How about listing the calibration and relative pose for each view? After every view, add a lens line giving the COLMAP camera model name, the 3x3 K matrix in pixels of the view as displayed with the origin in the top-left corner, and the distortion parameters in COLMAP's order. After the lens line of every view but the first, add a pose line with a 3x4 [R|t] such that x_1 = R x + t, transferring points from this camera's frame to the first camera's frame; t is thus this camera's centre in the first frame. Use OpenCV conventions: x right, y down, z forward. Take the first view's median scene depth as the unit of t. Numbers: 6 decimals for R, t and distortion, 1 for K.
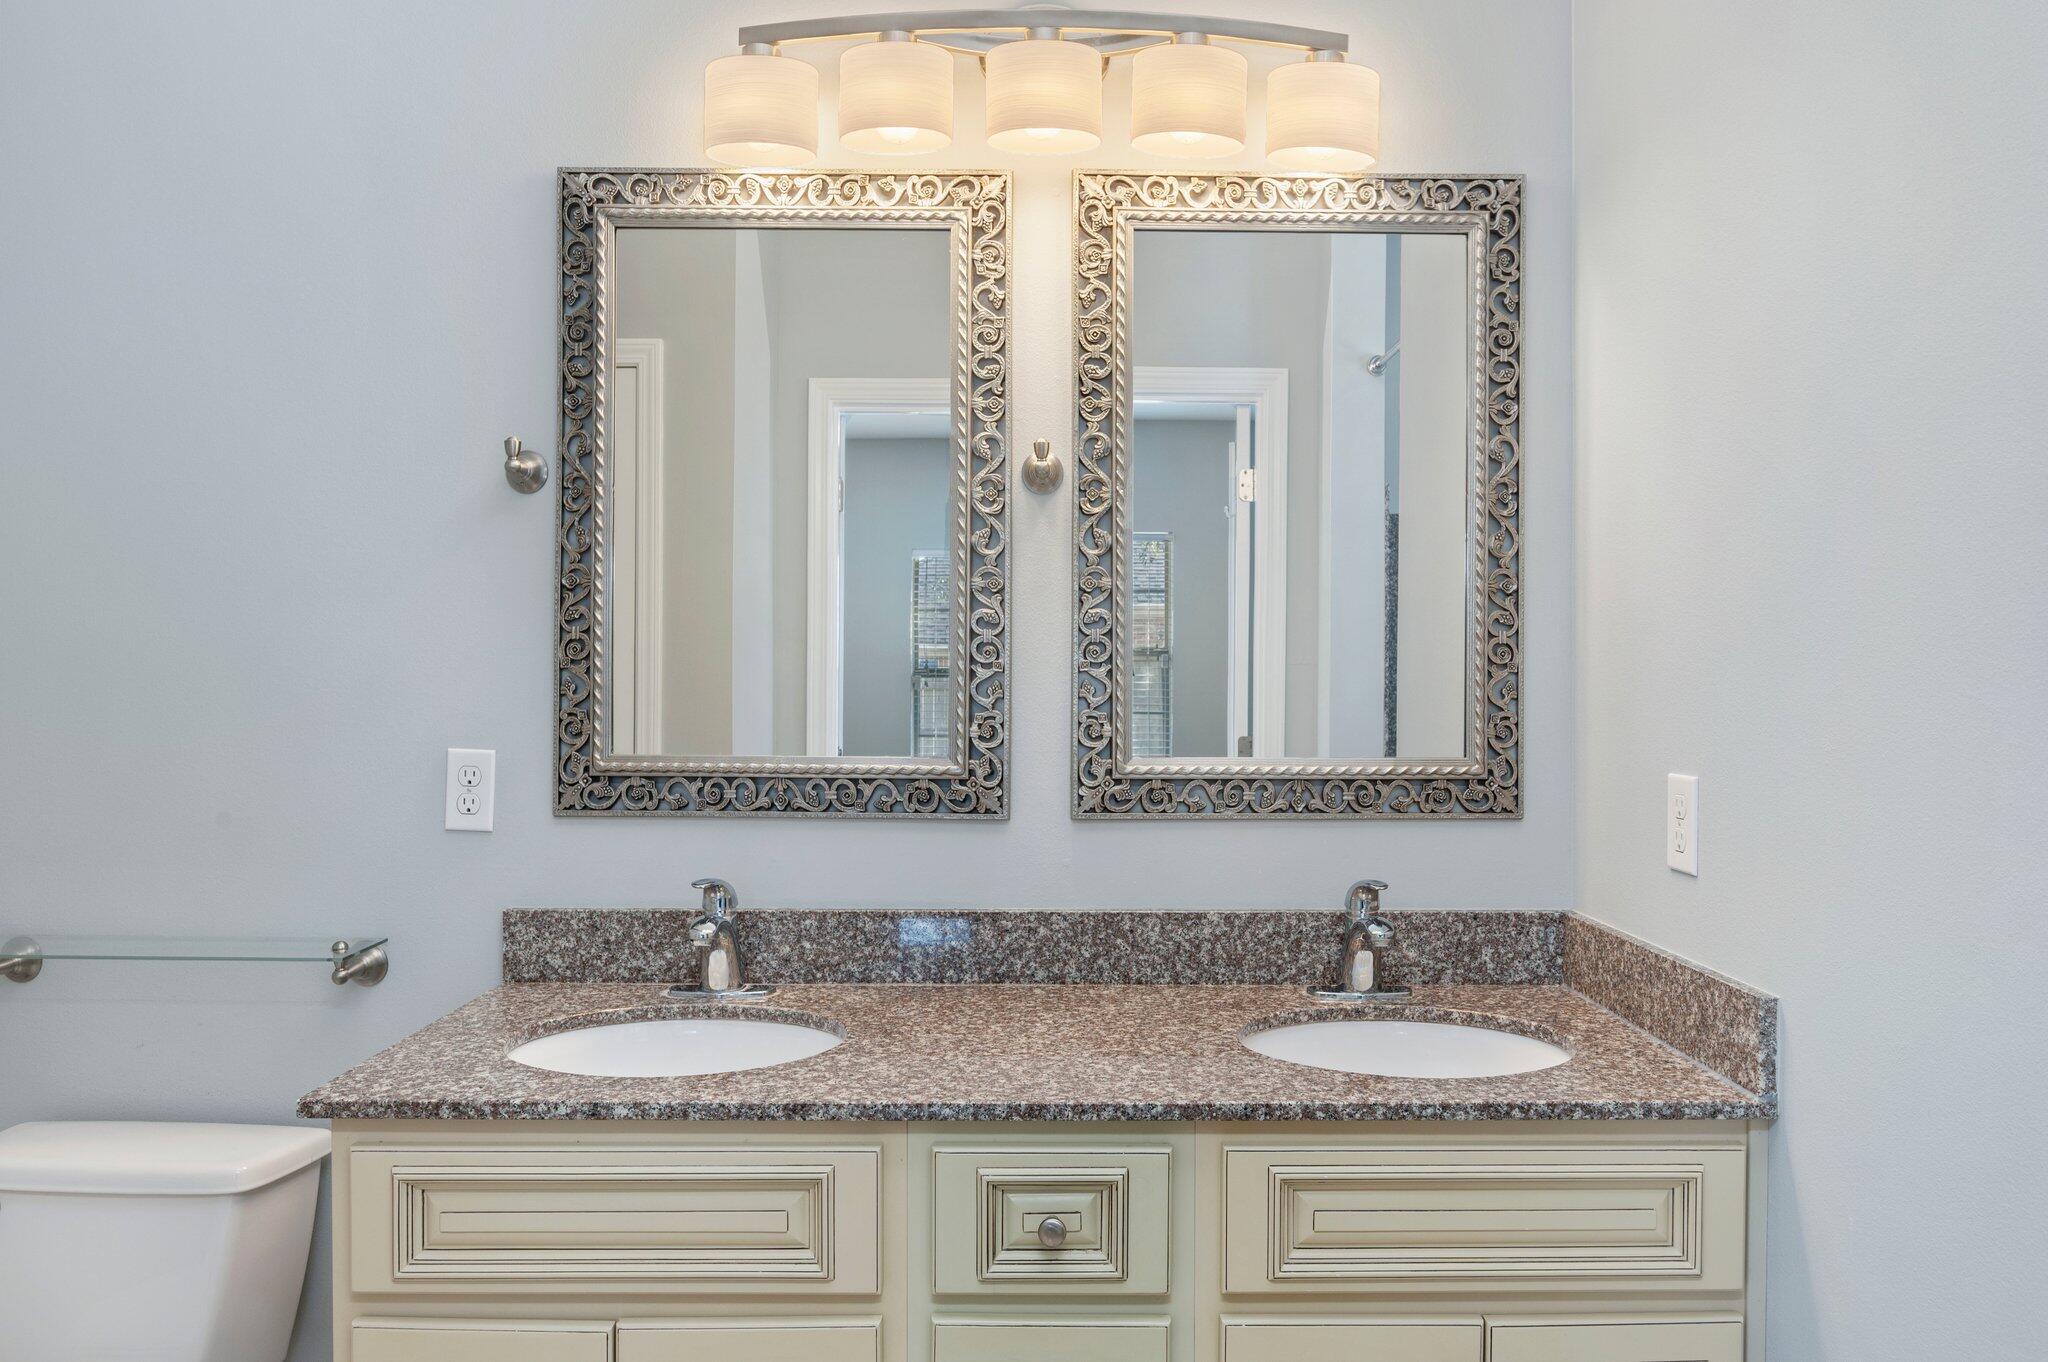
lens RADIAL K [[1390.0, 0, 1093.3], [0, 1390.0, 696.3], [0, 0, 1]] dist [-0.020438, 0.007764]
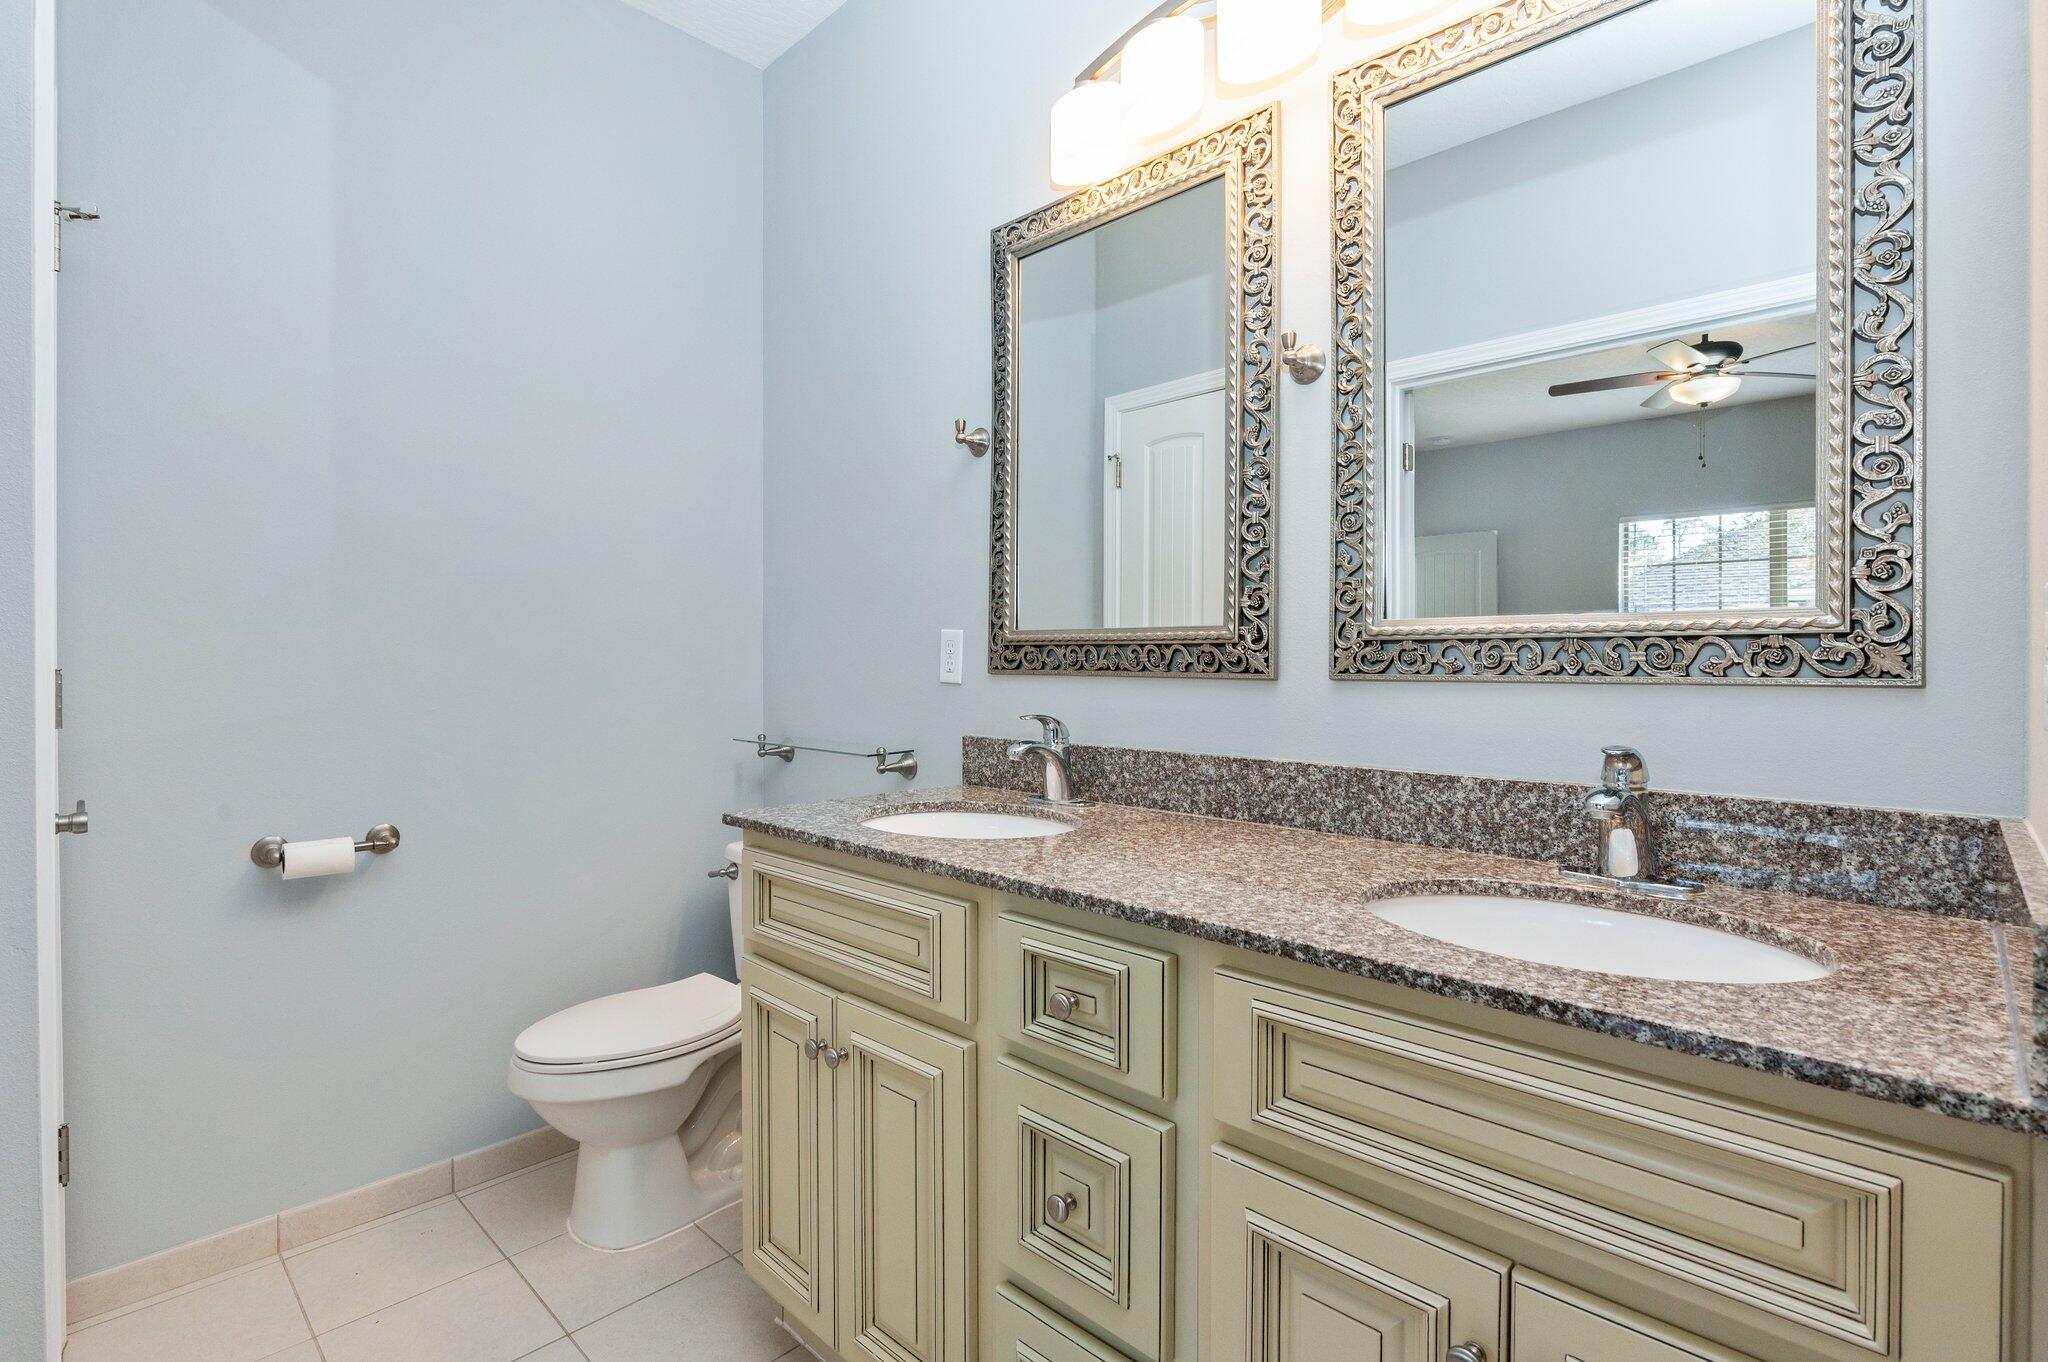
lens RADIAL K [[954.2, 0, 1013.1], [0, 954.2, 672.9], [0, 0, 1]] dist [-0.003623, -0.000620]
pose [[0.692961, 0.000453, -0.720975, 0.352819], [-0.003476, 0.999990, -0.002712, 0.087707], [0.720967, 0.004385, 0.692956, 0.317165]]
